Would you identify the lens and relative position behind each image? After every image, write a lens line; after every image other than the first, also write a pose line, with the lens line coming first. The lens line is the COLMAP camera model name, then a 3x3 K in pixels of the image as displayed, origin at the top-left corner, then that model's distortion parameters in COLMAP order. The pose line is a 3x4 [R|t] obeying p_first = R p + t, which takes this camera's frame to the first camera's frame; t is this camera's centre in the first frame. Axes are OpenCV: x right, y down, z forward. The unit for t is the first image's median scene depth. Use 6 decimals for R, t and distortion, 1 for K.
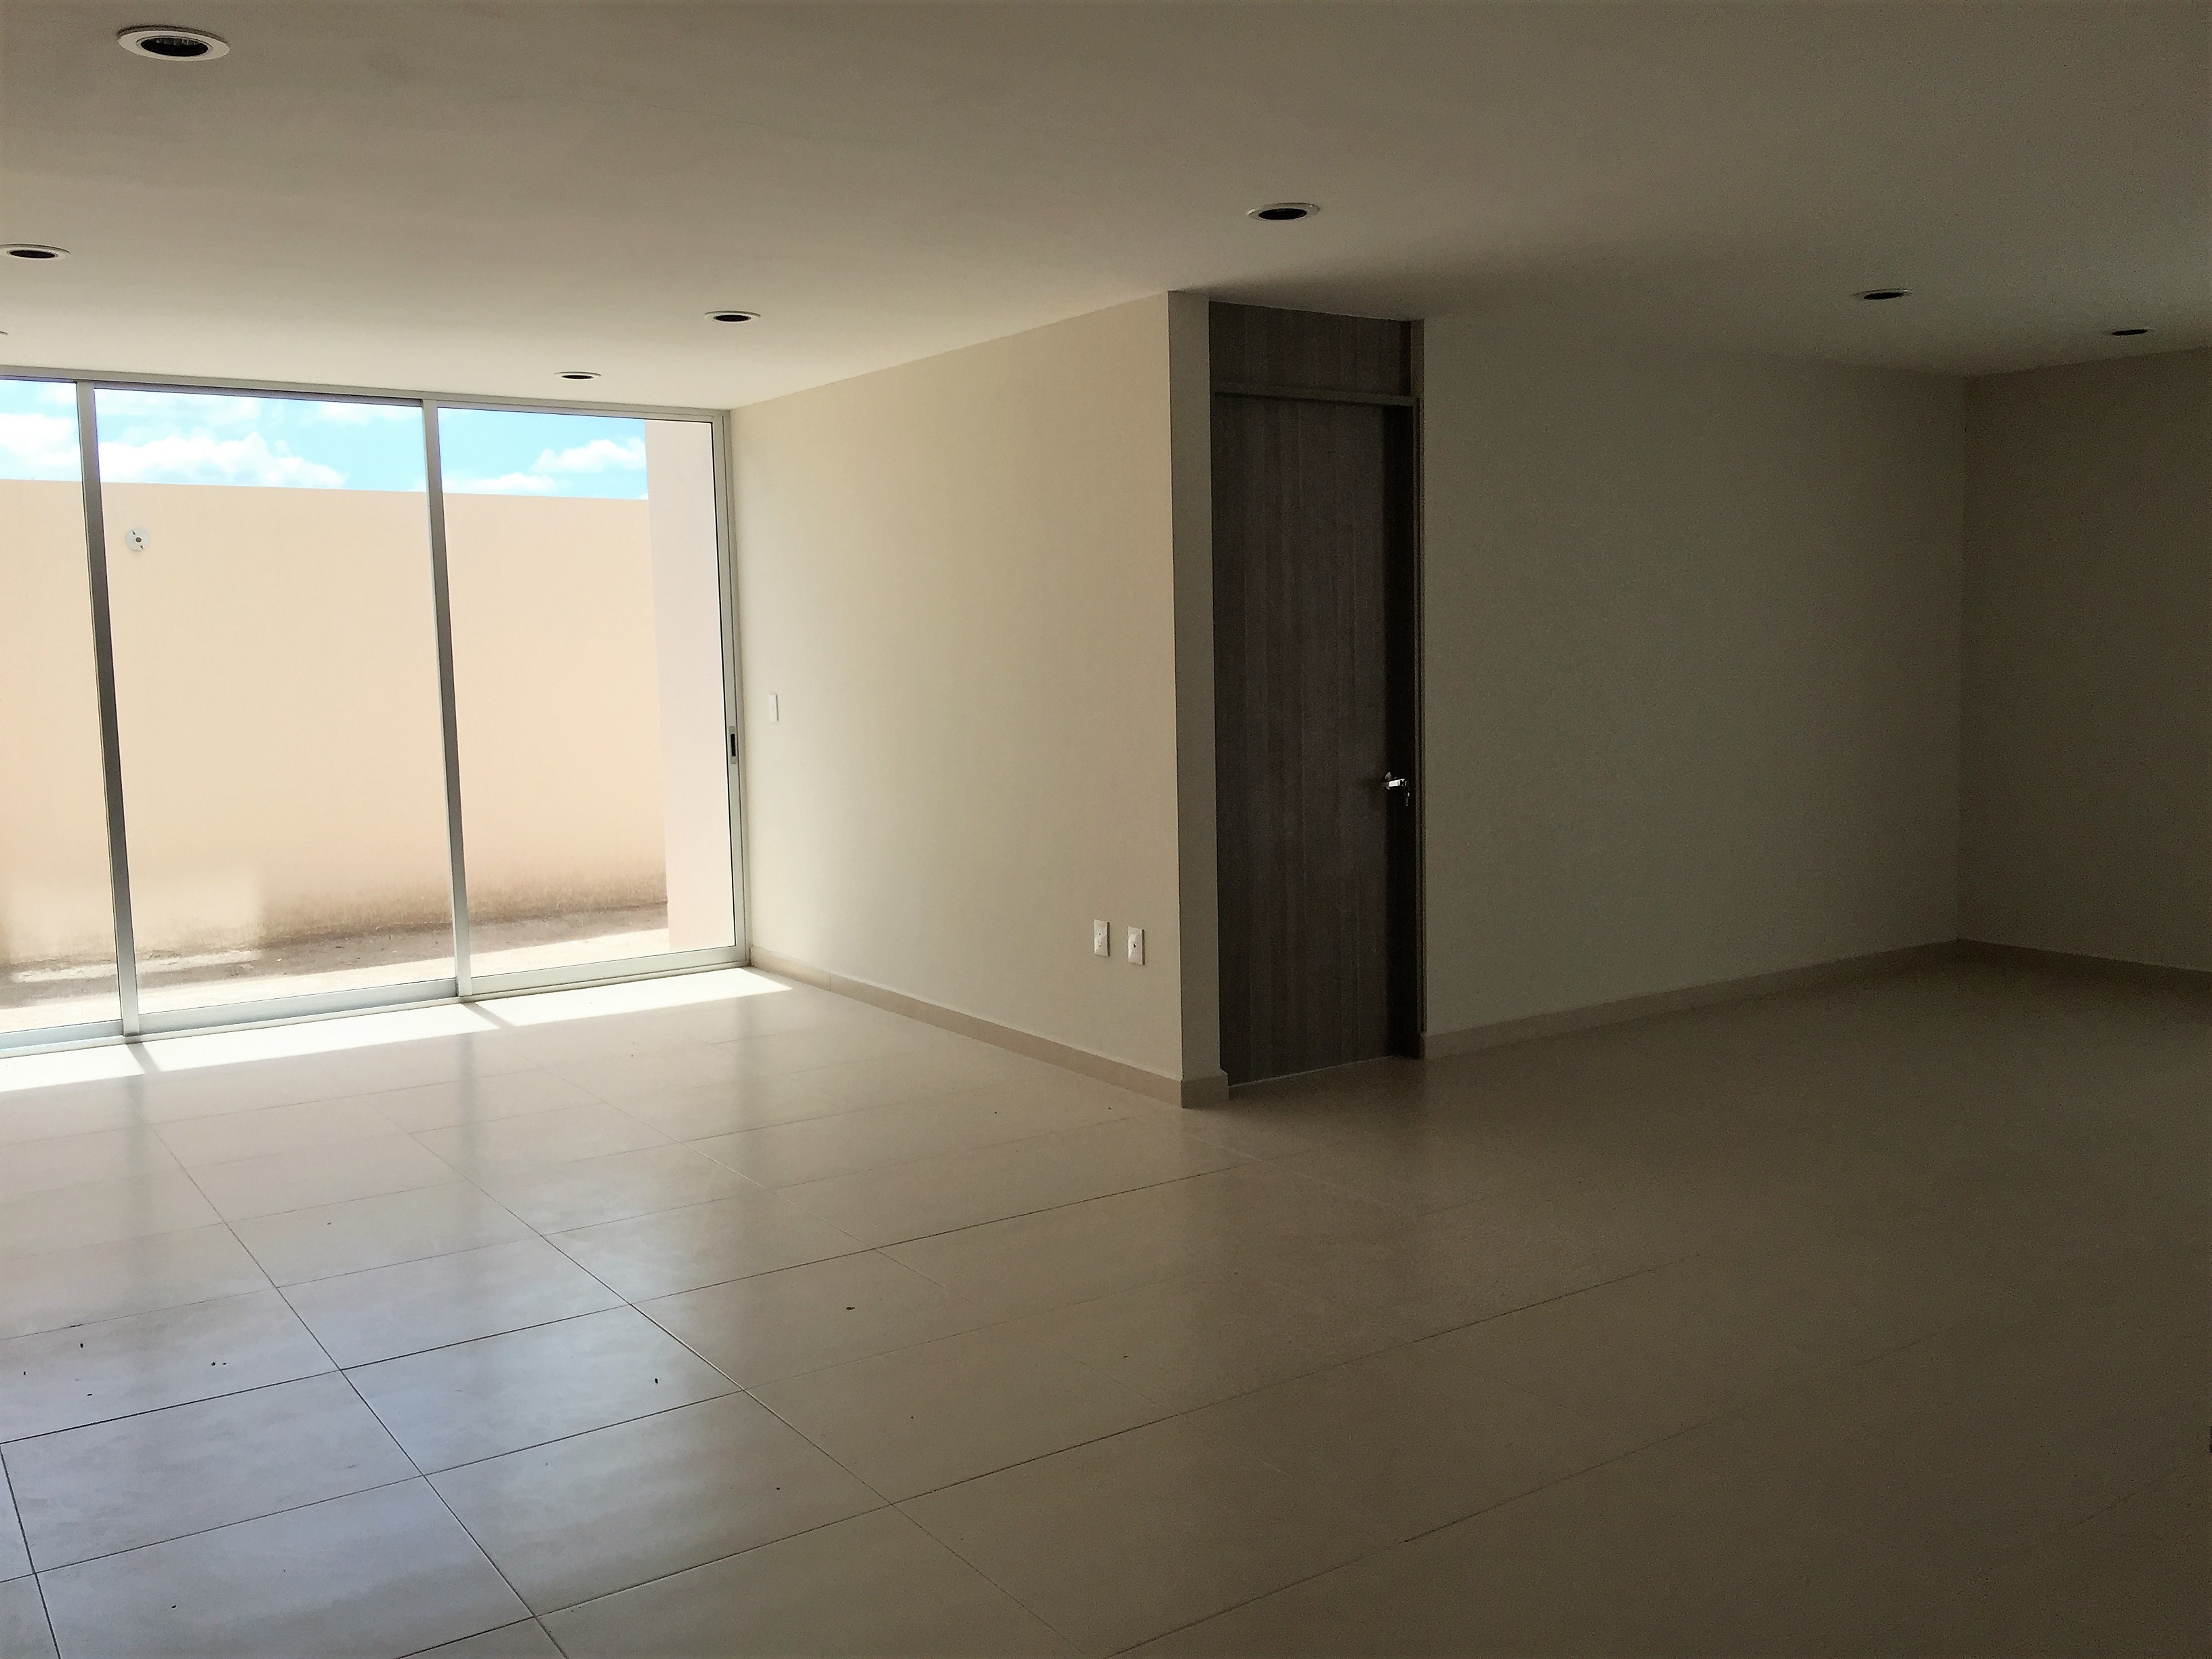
lens RADIAL K [[1869.7, 0, 1116.8], [0, 1869.7, 815.1], [0, 0, 1]] dist [0.073196, -0.118053]
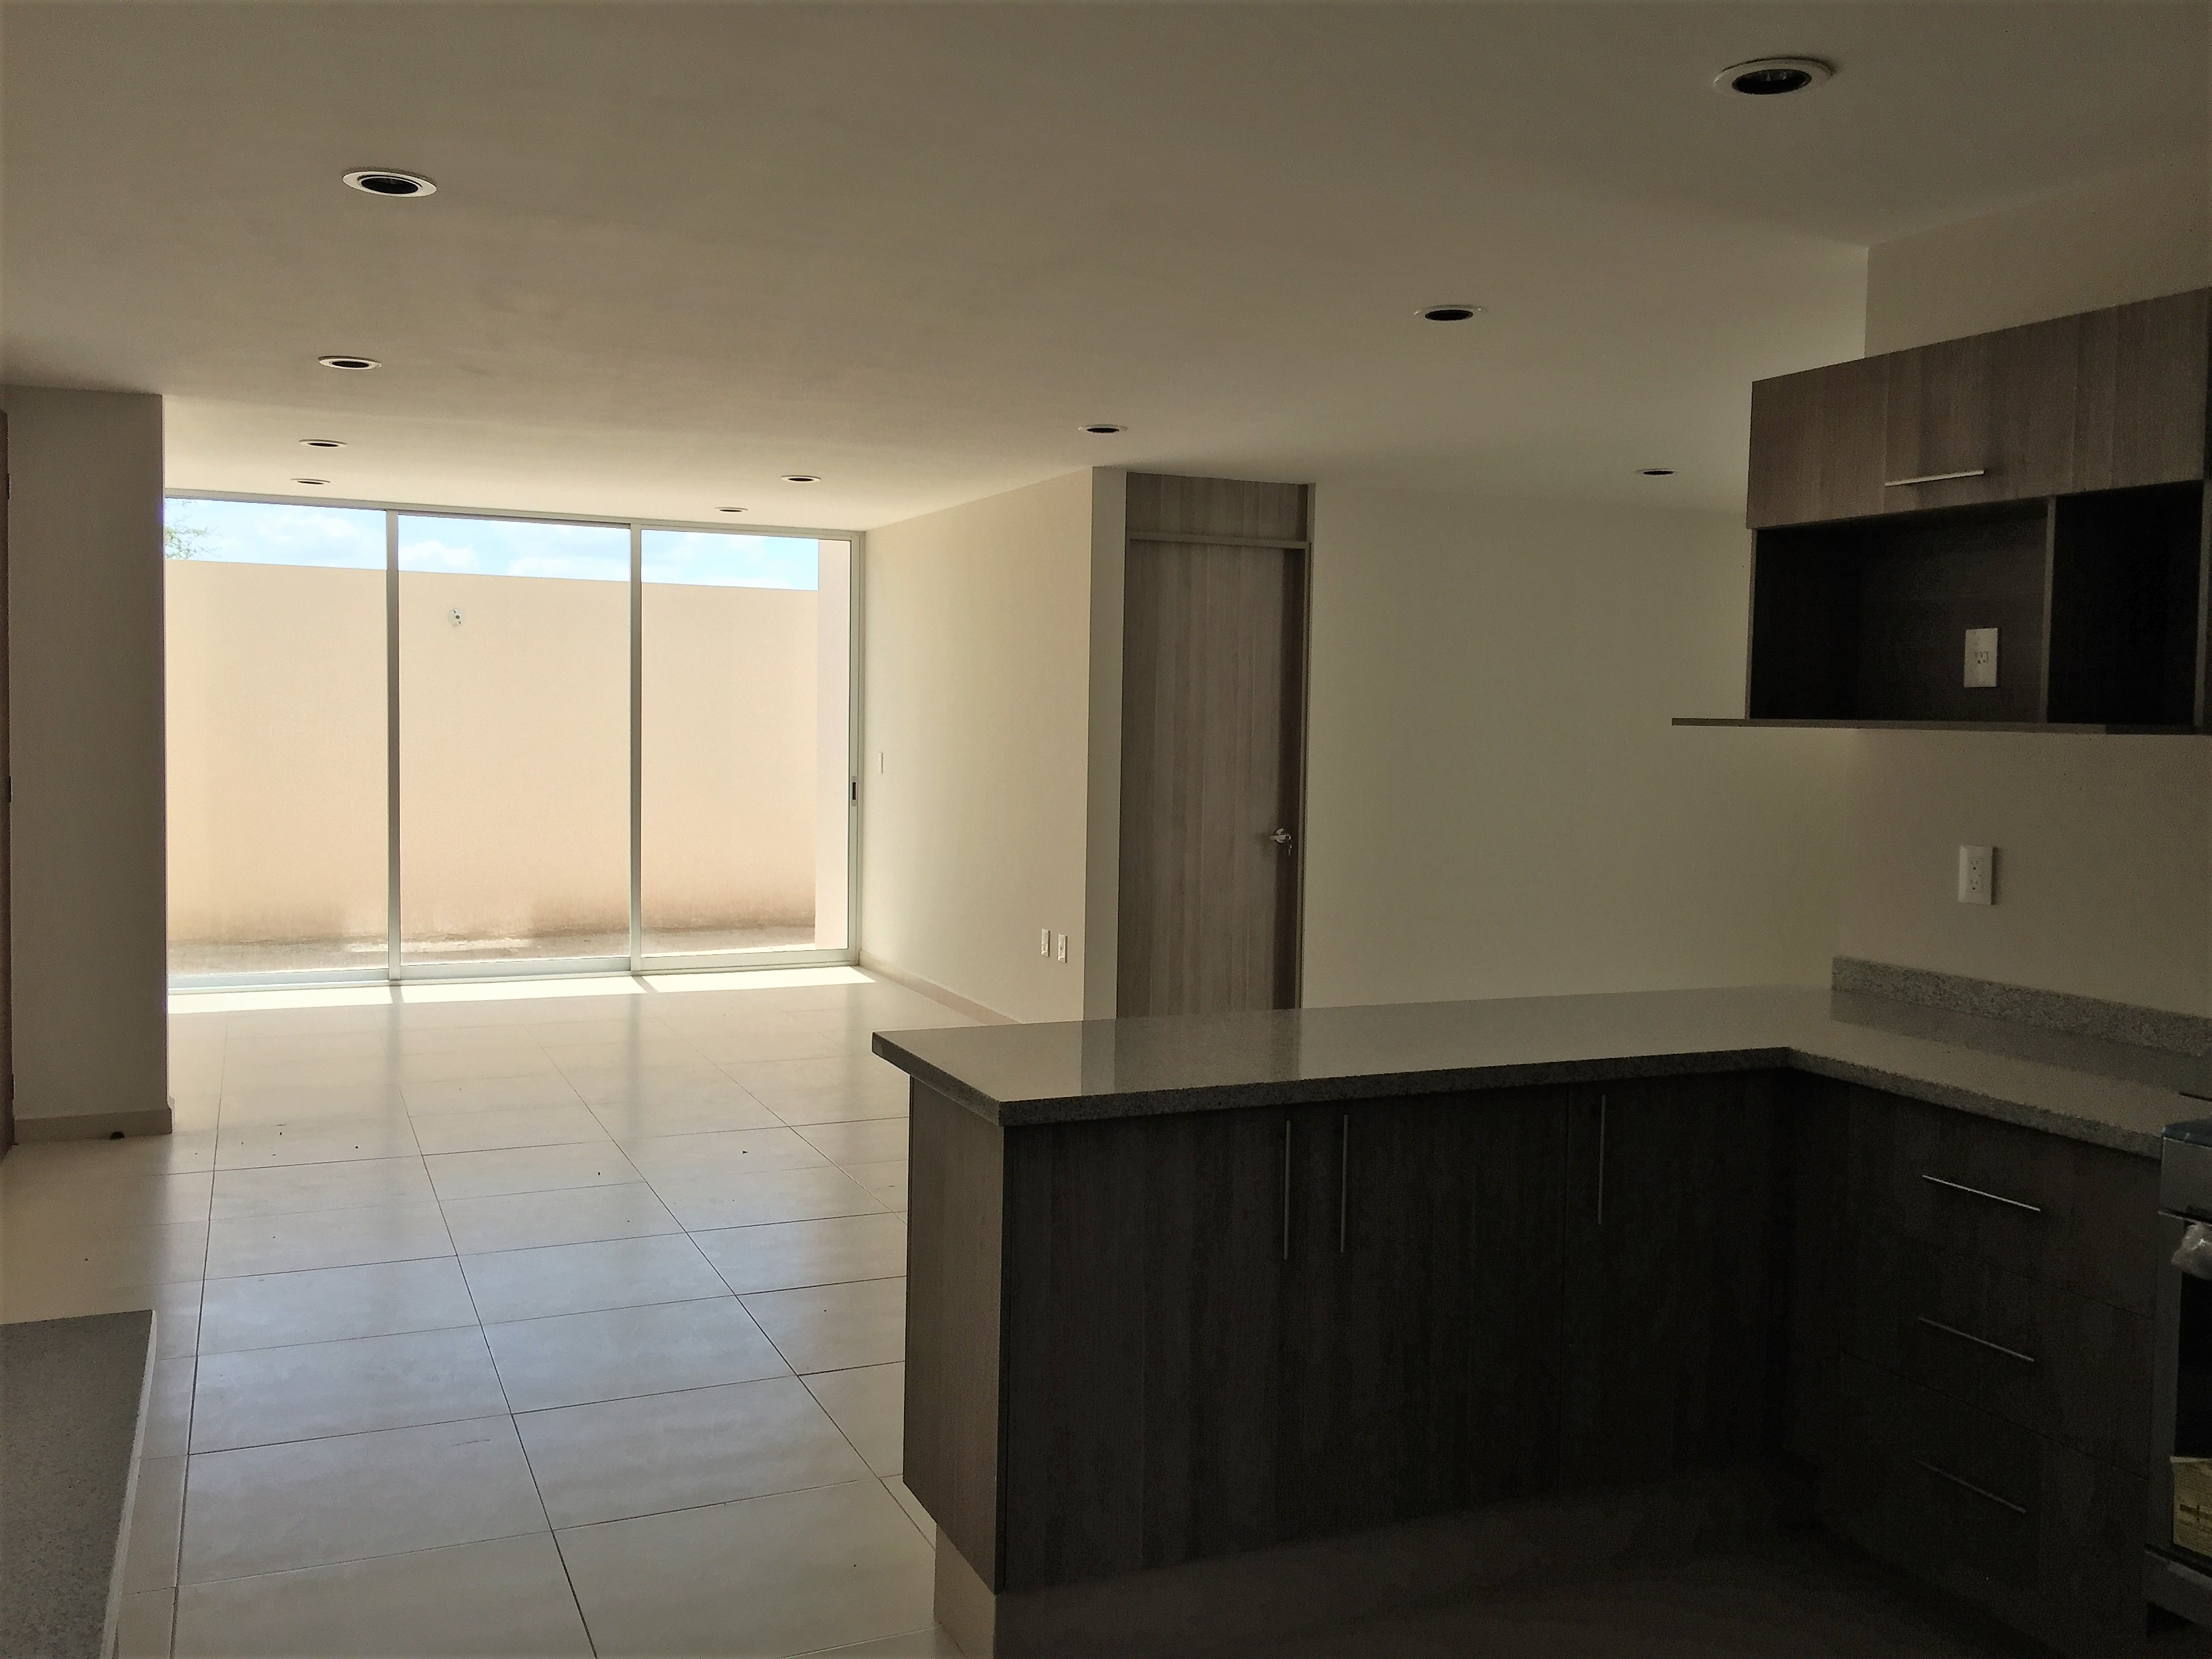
lens RADIAL K [[1869.7, 0, 1109.1], [0, 1869.7, 815.2], [0, 0, 1]] dist [0.073196, -0.118053]
pose [[0.981287, 0.044799, -0.187264, 0.243657], [-0.052019, 0.998073, -0.033815, 0.015634], [0.185389, 0.042924, 0.981727, -0.259644]]
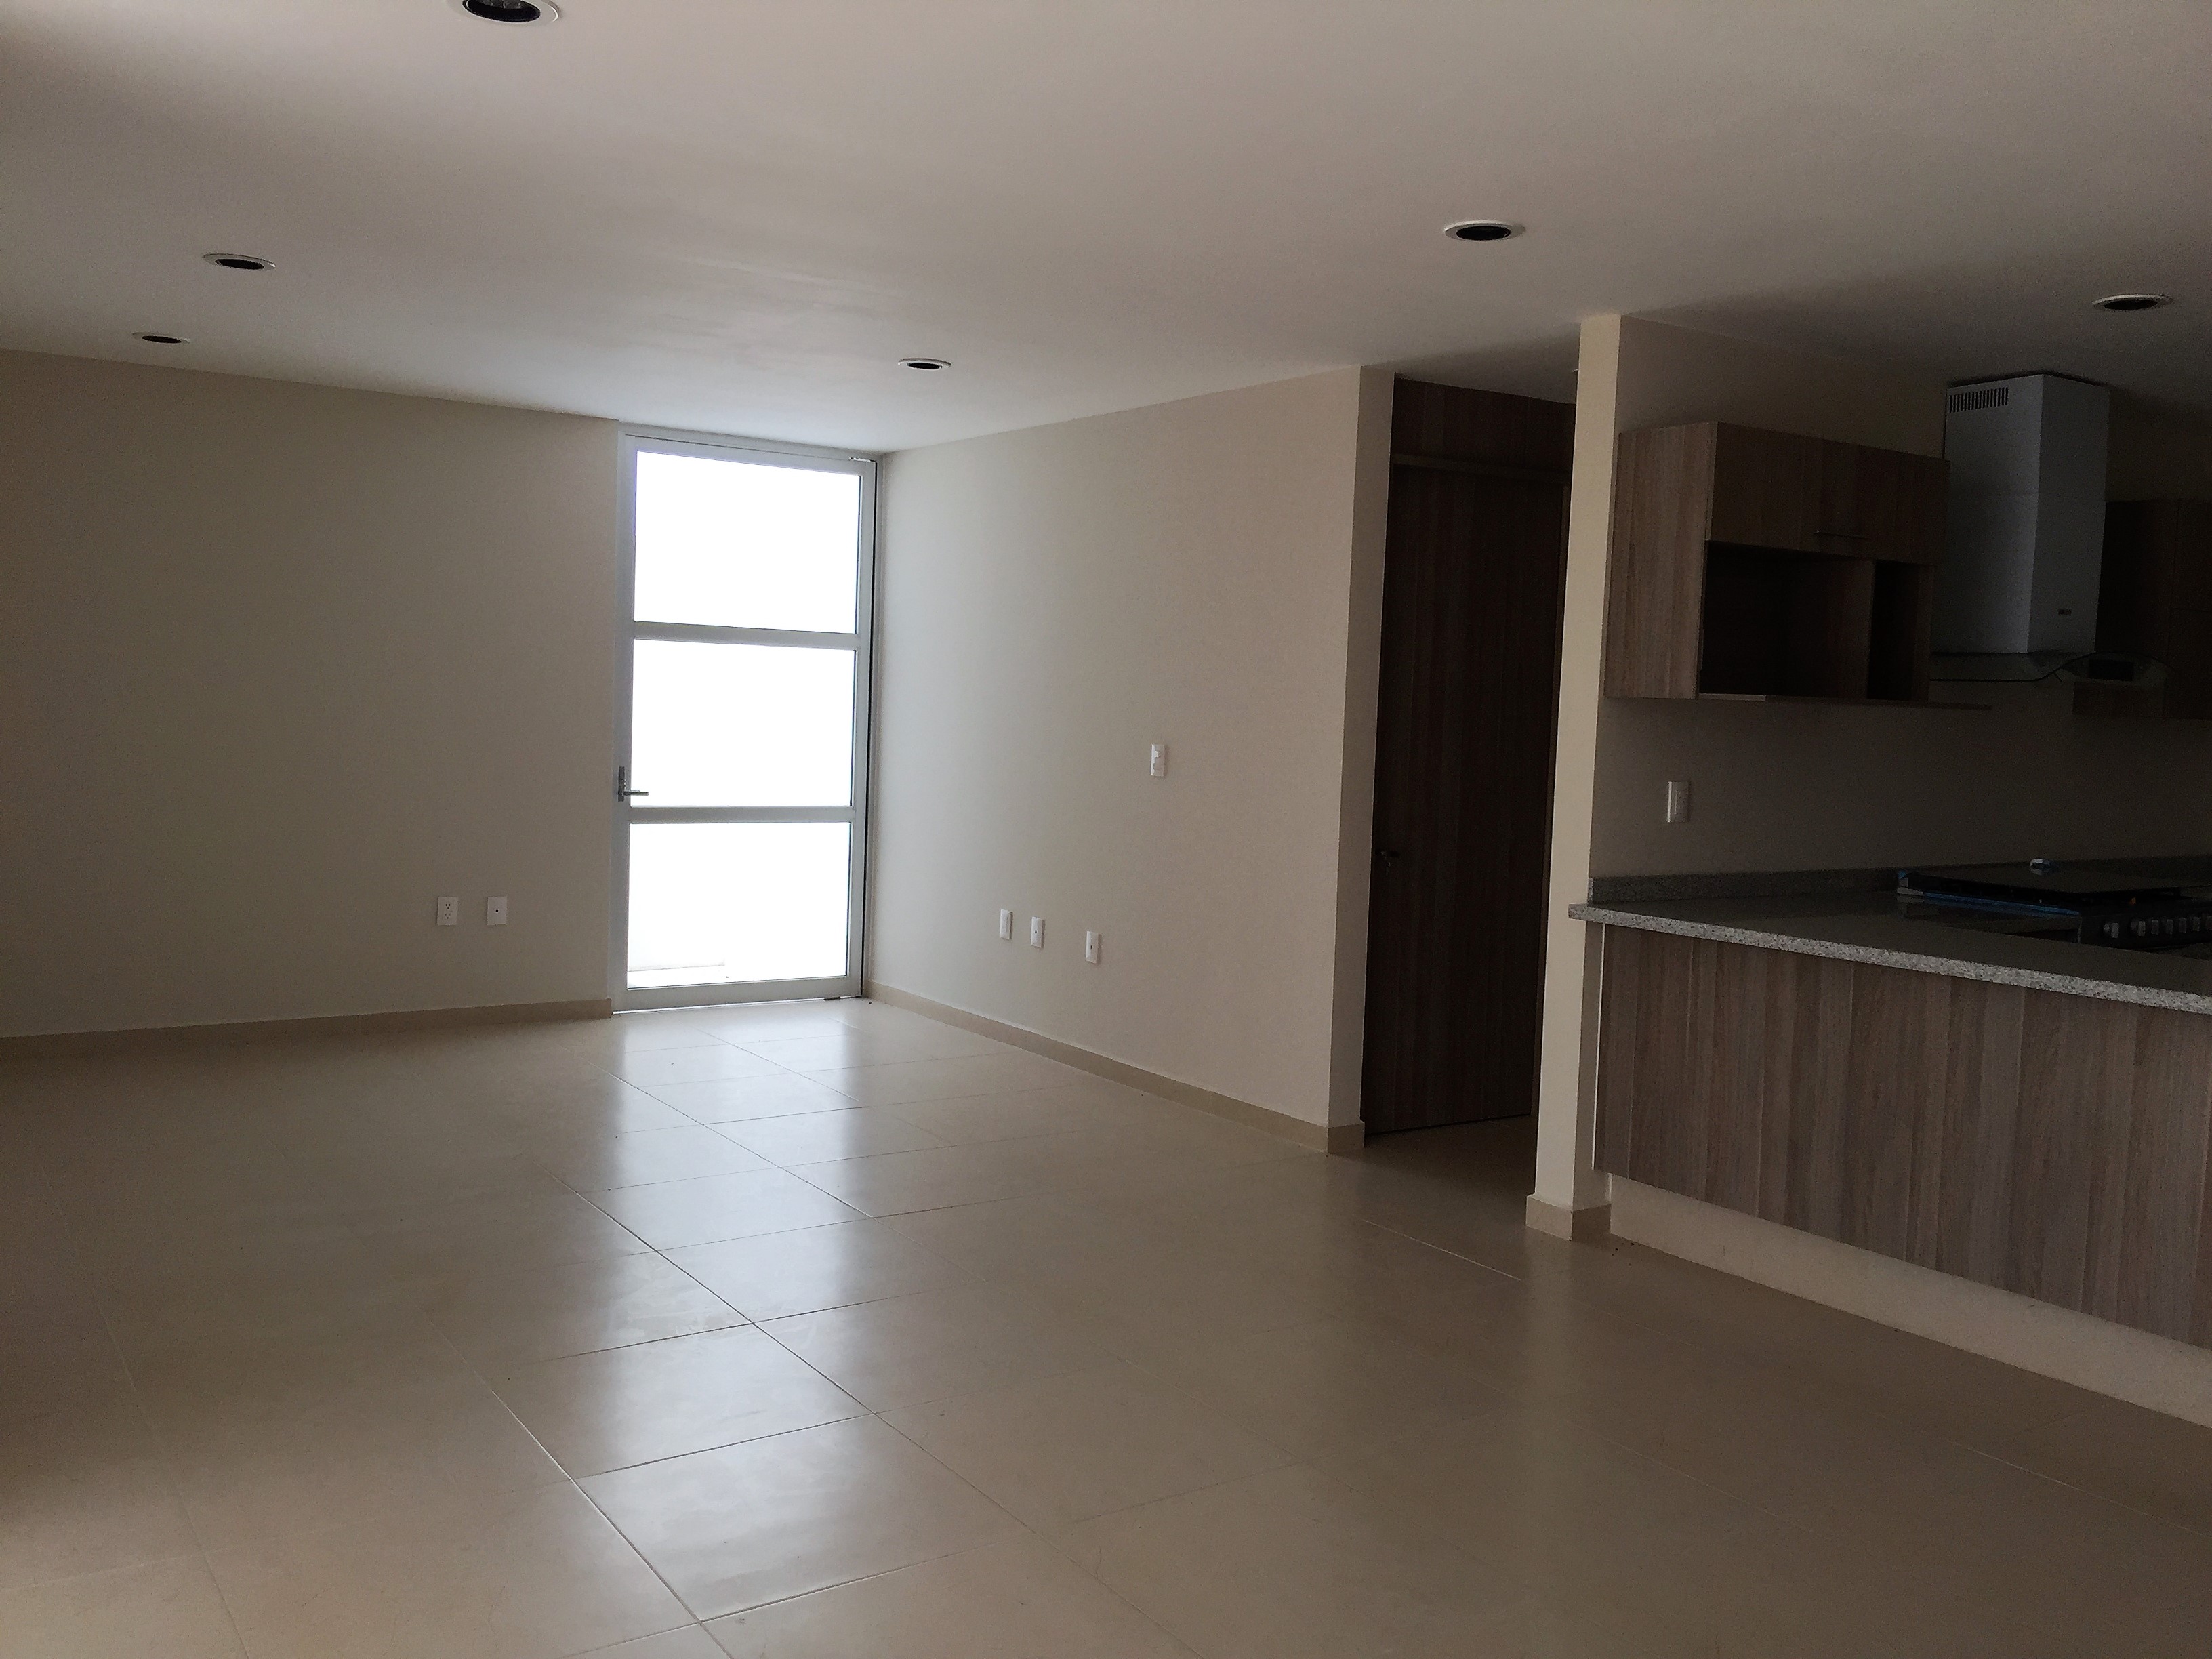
lens RADIAL K [[1869.7, 0, 1108.9], [0, 1869.7, 812.2], [0, 0, 1]] dist [0.073196, -0.118053]
pose [[0.017273, -0.047454, 0.998724, -0.906292], [0.060237, 0.997108, 0.046335, -0.093834], [-0.998035, 0.059360, 0.020082, 1.205813]]
